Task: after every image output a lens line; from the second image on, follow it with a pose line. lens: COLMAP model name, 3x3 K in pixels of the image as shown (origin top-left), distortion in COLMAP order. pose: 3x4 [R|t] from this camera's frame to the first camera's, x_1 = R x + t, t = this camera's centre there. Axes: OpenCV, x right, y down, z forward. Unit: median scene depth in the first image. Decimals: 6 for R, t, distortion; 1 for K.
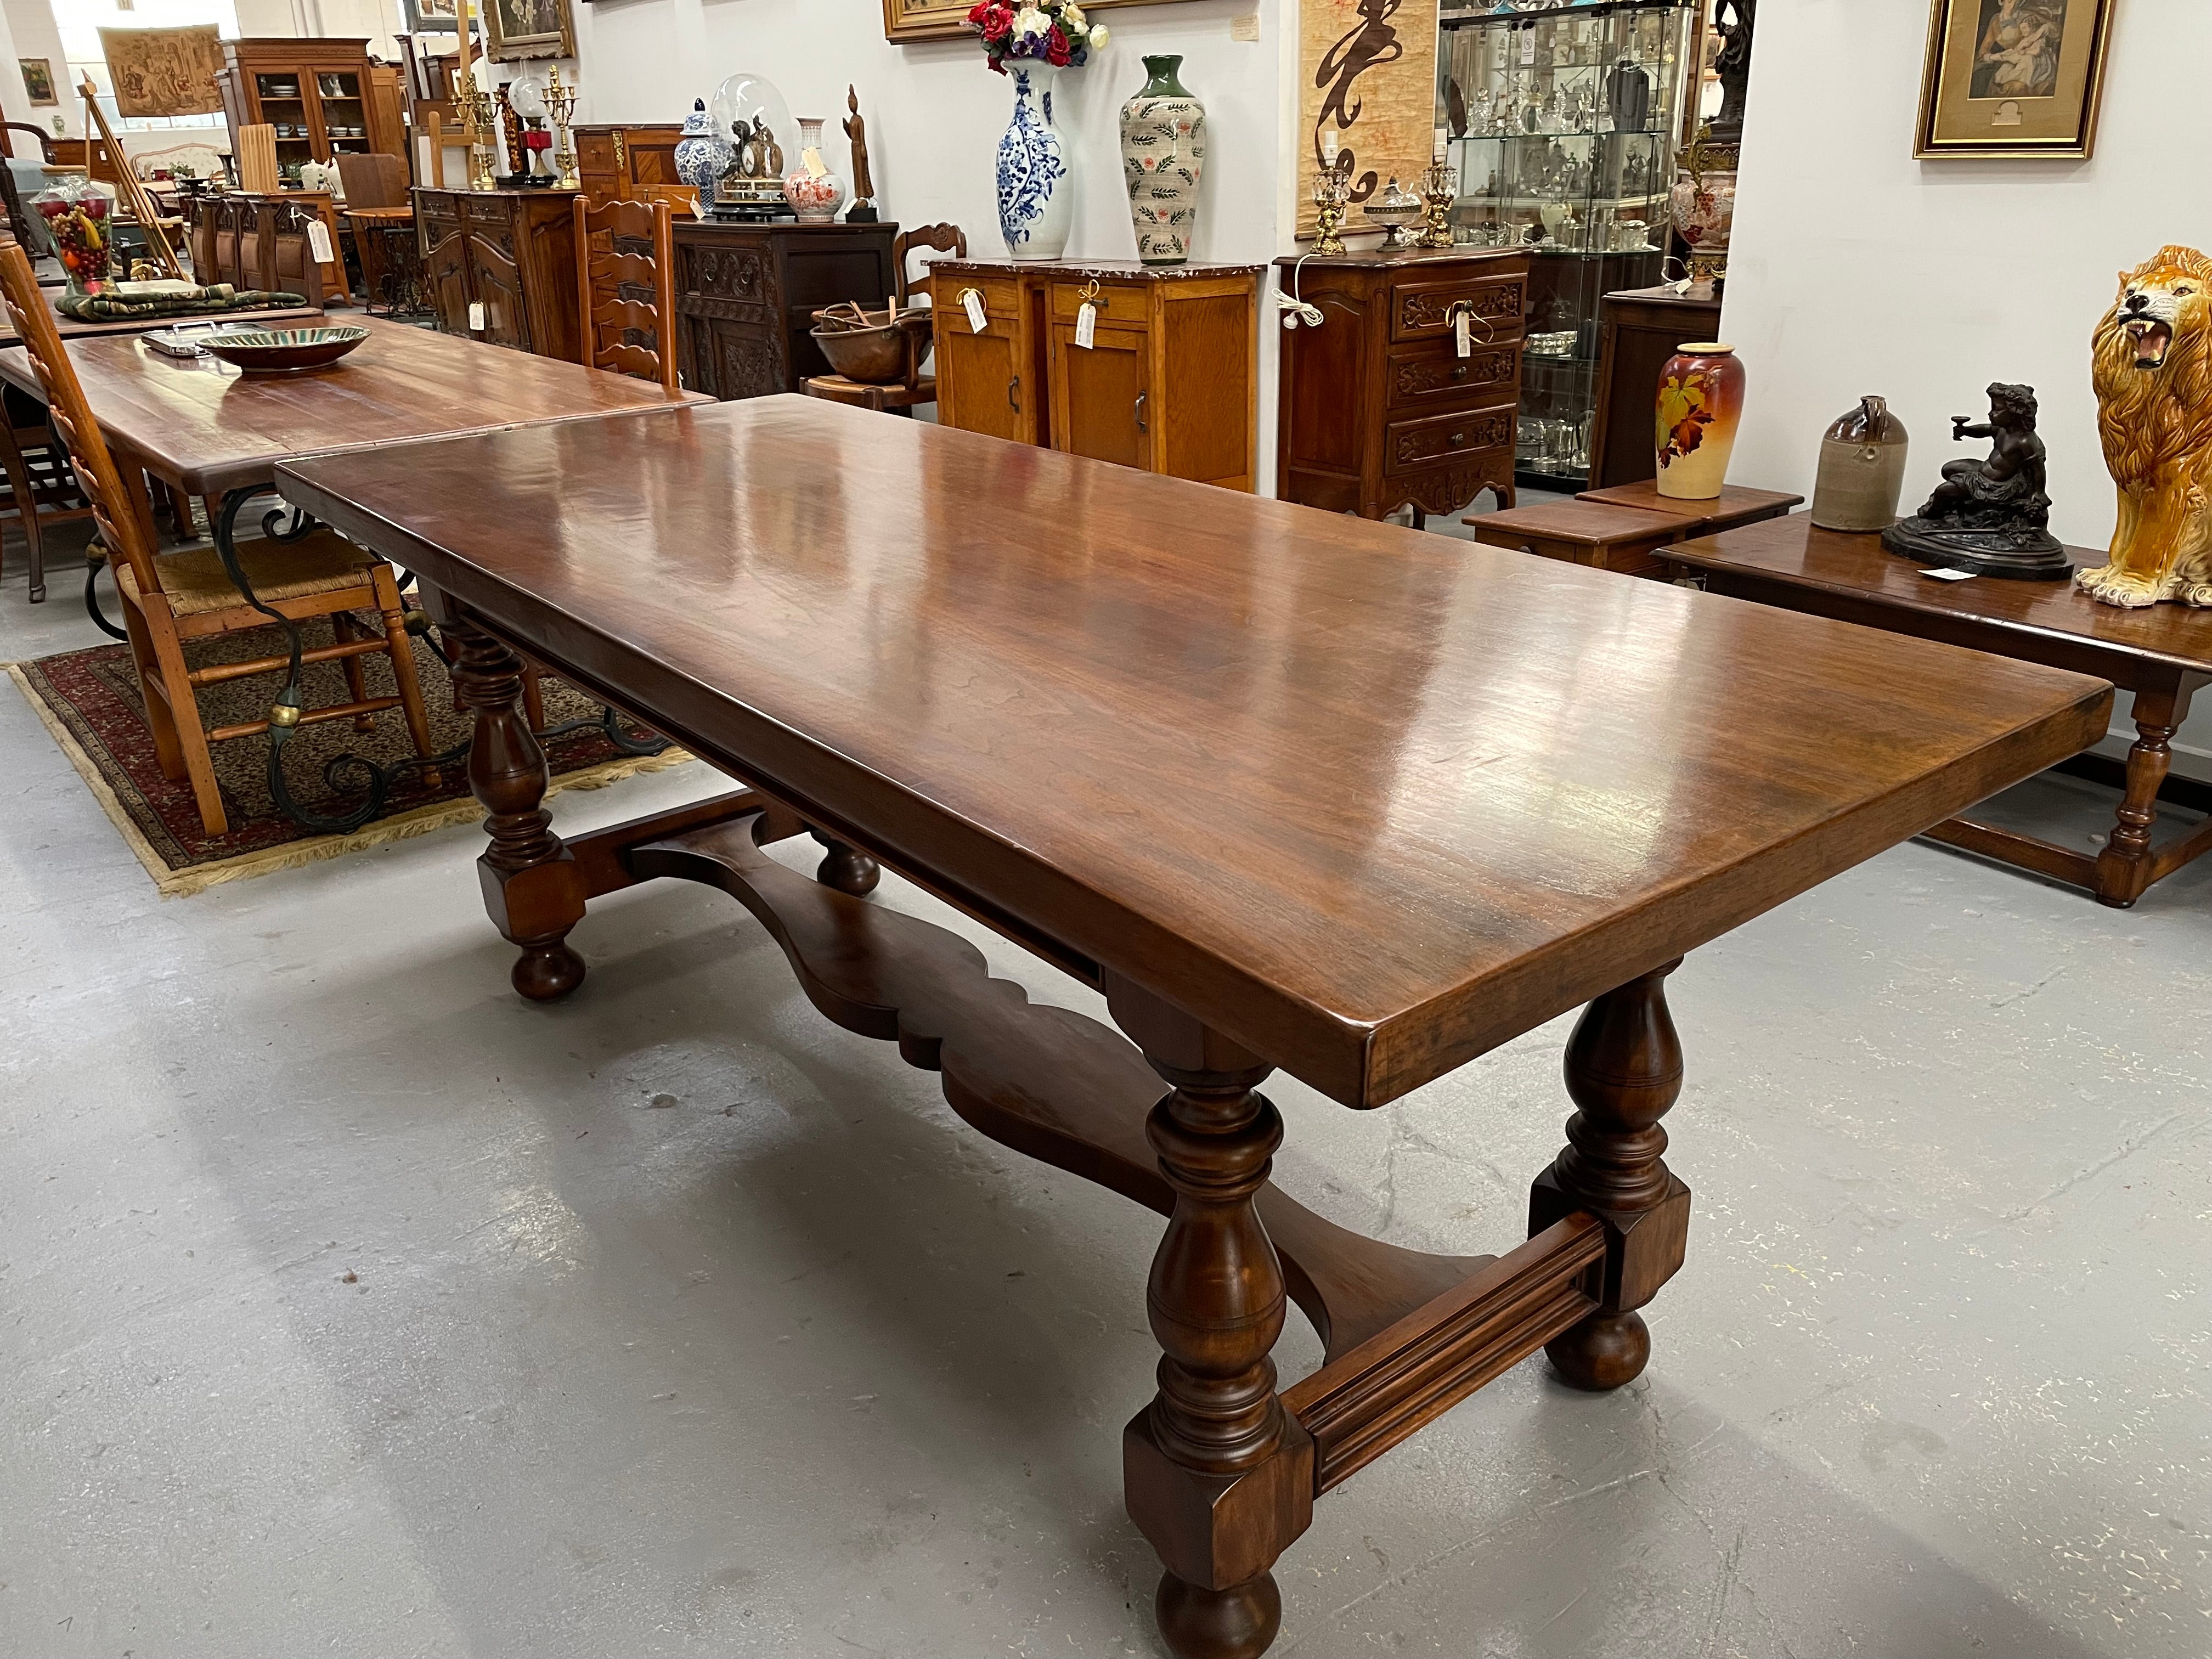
lens RADIAL K [[1674.2, 0, 1116.6], [0, 1674.2, 829.6], [0, 0, 1]] dist [0.067993, -0.091211]
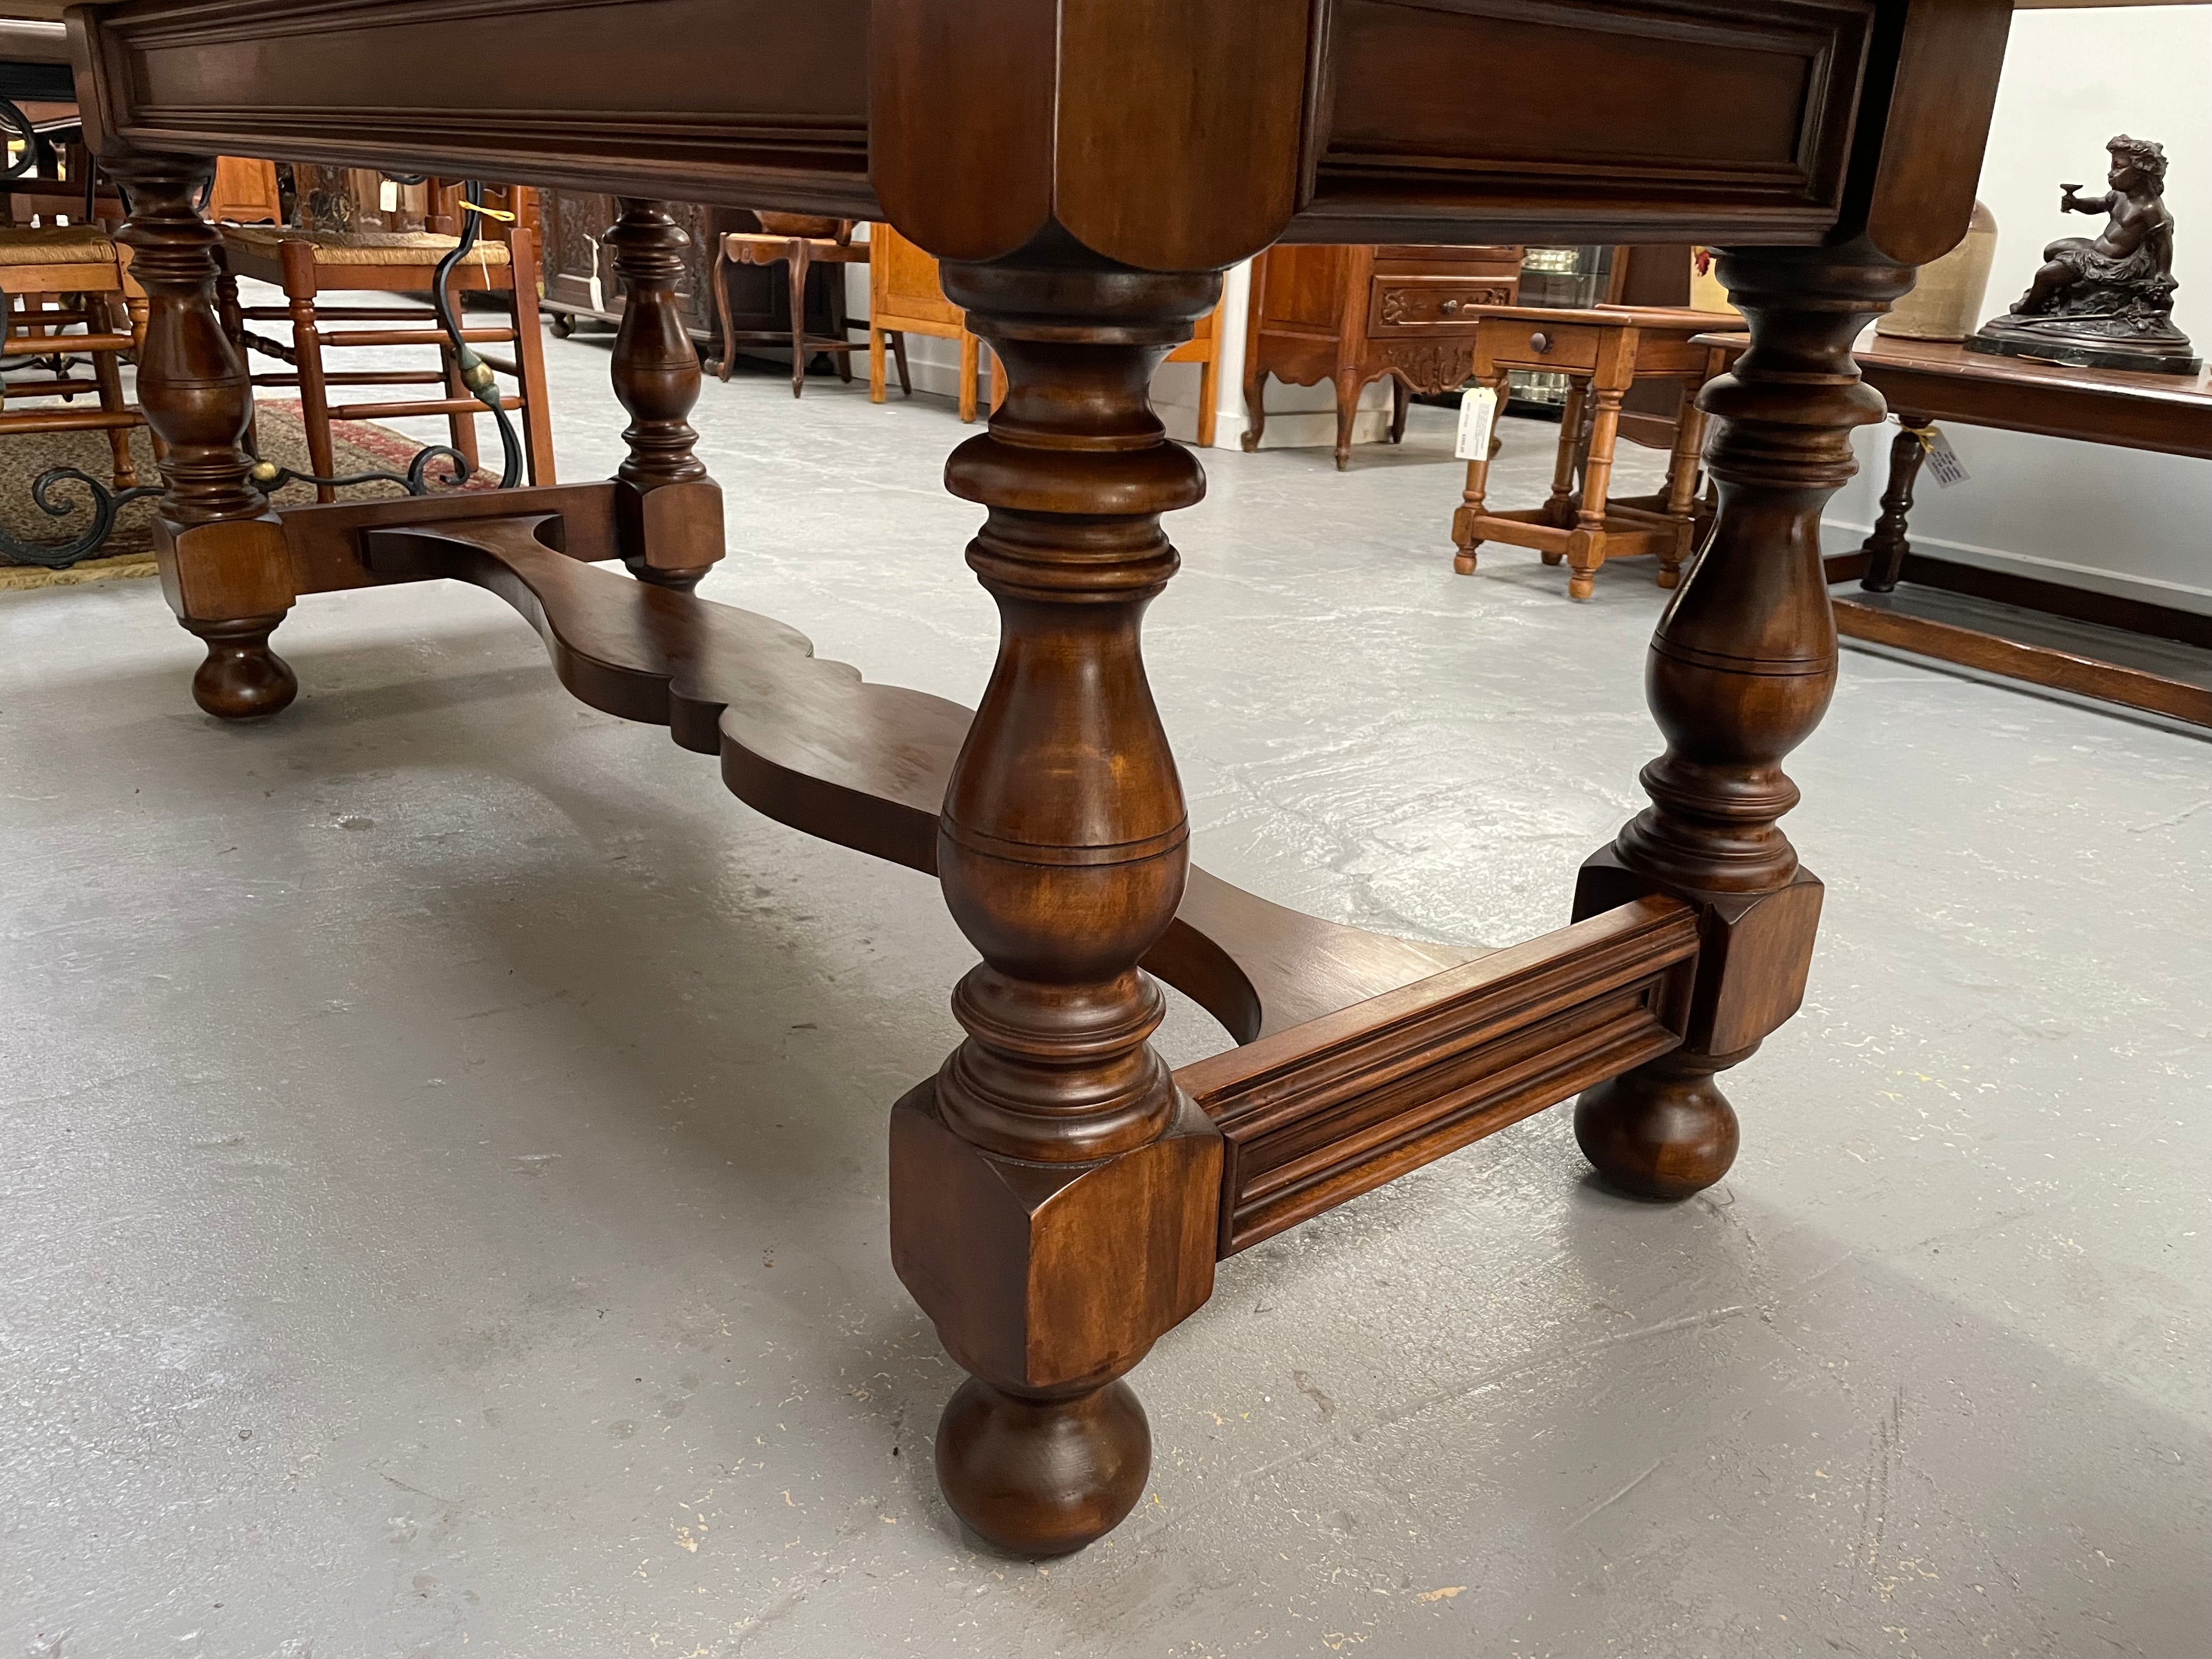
lens RADIAL K [[1682.5, 0, 1120.6], [0, 1682.5, 824.6], [0, 0, 1]] dist [0.060345, -0.082784]
pose [[0.997480, 0.062399, 0.033758, 0.044998], [-0.061175, 0.997472, -0.036166, 0.222120], [-0.035929, 0.034010, 0.998775, 0.343236]]
